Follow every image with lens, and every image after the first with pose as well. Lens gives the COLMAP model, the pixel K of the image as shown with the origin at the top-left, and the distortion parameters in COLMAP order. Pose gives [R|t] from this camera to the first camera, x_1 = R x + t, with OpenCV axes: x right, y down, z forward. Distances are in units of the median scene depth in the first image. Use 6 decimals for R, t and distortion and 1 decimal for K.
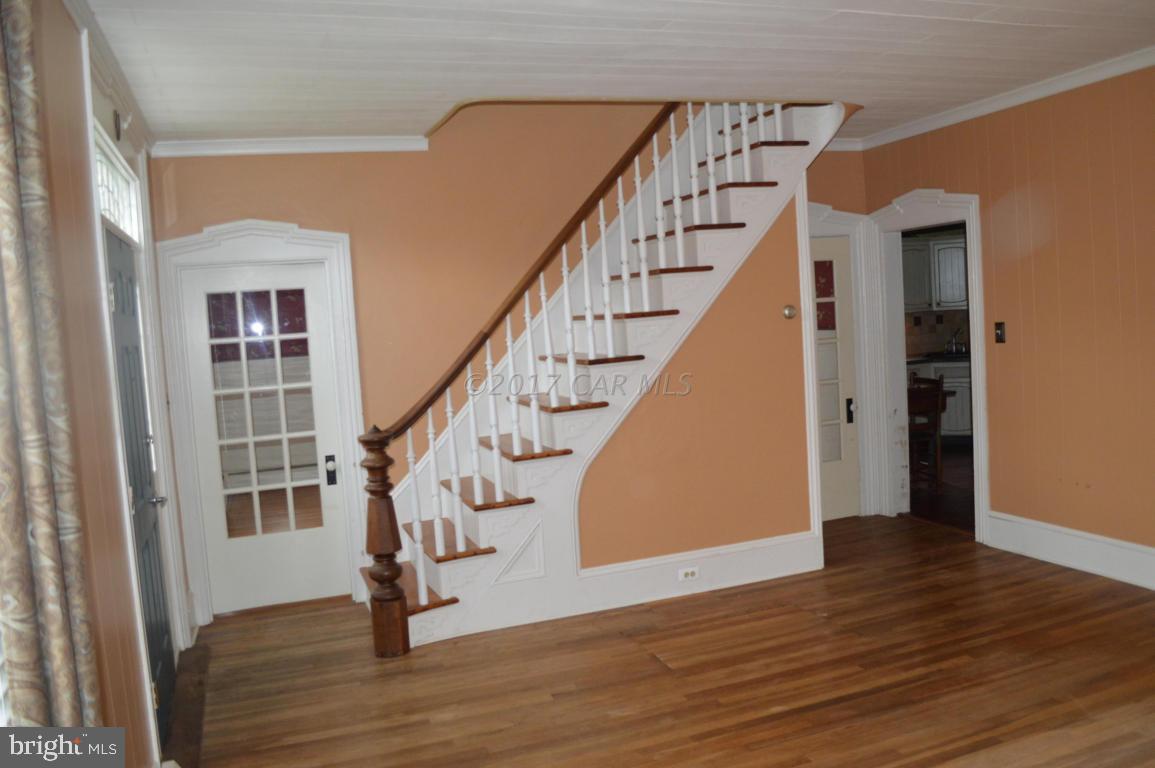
lens RADIAL K [[936.1, 0, 579.6], [0, 936.1, 383.6], [0, 0, 1]] dist [-0.068969, 0.000550]
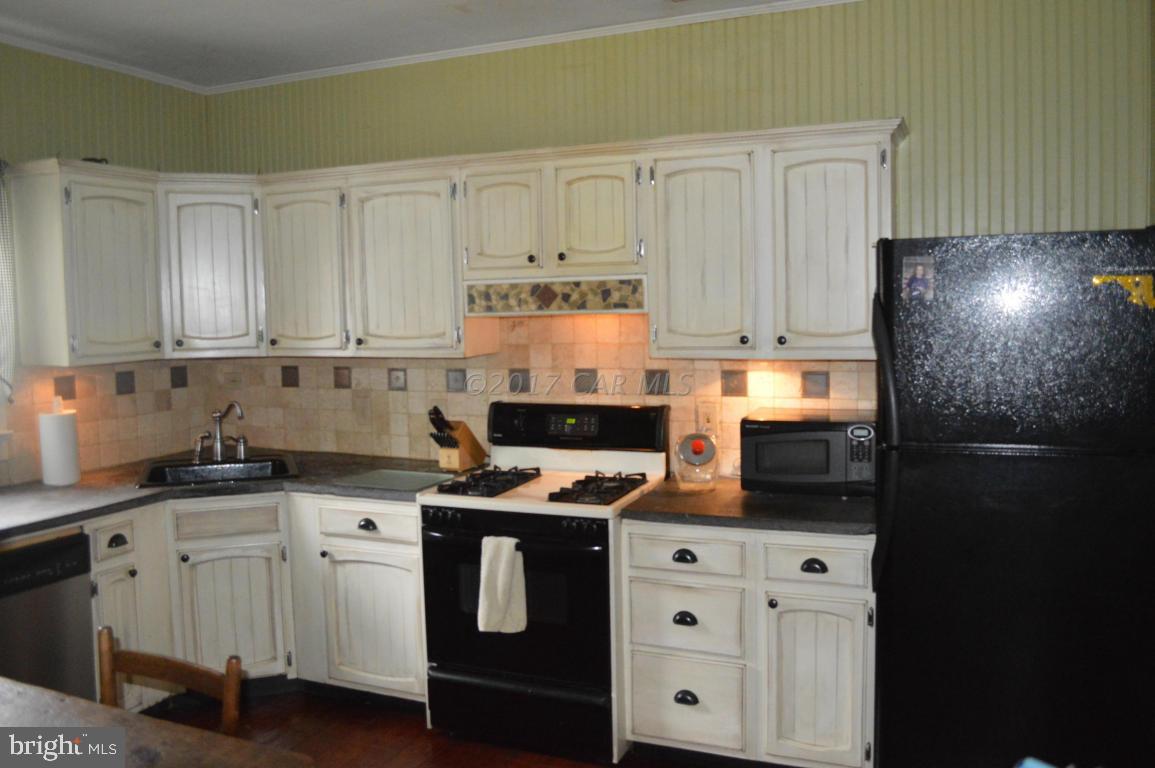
lens RADIAL K [[936.1, 0, 576.1], [0, 936.1, 380.7], [0, 0, 1]] dist [-0.068969, 0.000550]
pose [[0.701479, 0.000226, 0.712690, 0.222687], [0.025593, 0.999347, -0.025507, -0.054675], [-0.712230, 0.036133, 0.701016, 0.595923]]
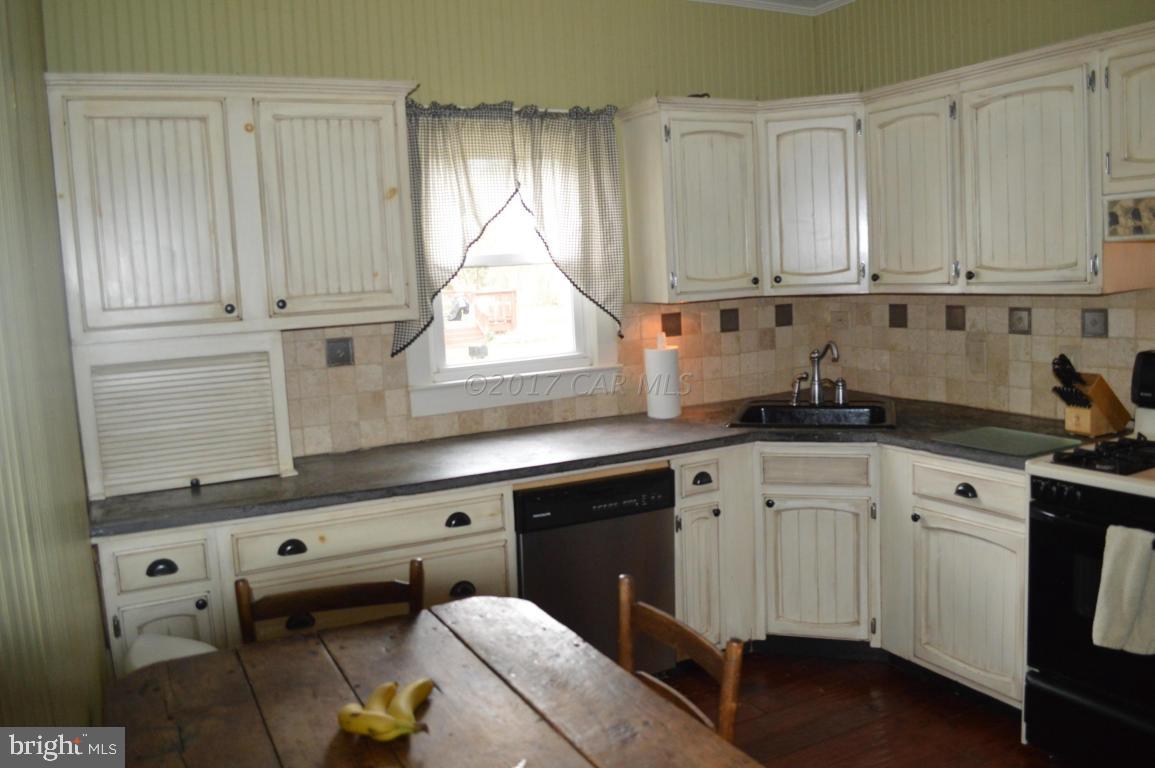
lens RADIAL K [[936.1, 0, 580.9], [0, 936.1, 378.7], [0, 0, 1]] dist [-0.068969, 0.000550]
pose [[0.992787, 0.004377, 0.119815, 0.259429], [-0.007974, 0.999531, 0.029558, -0.055098], [-0.119630, -0.030300, 0.992356, 0.621733]]
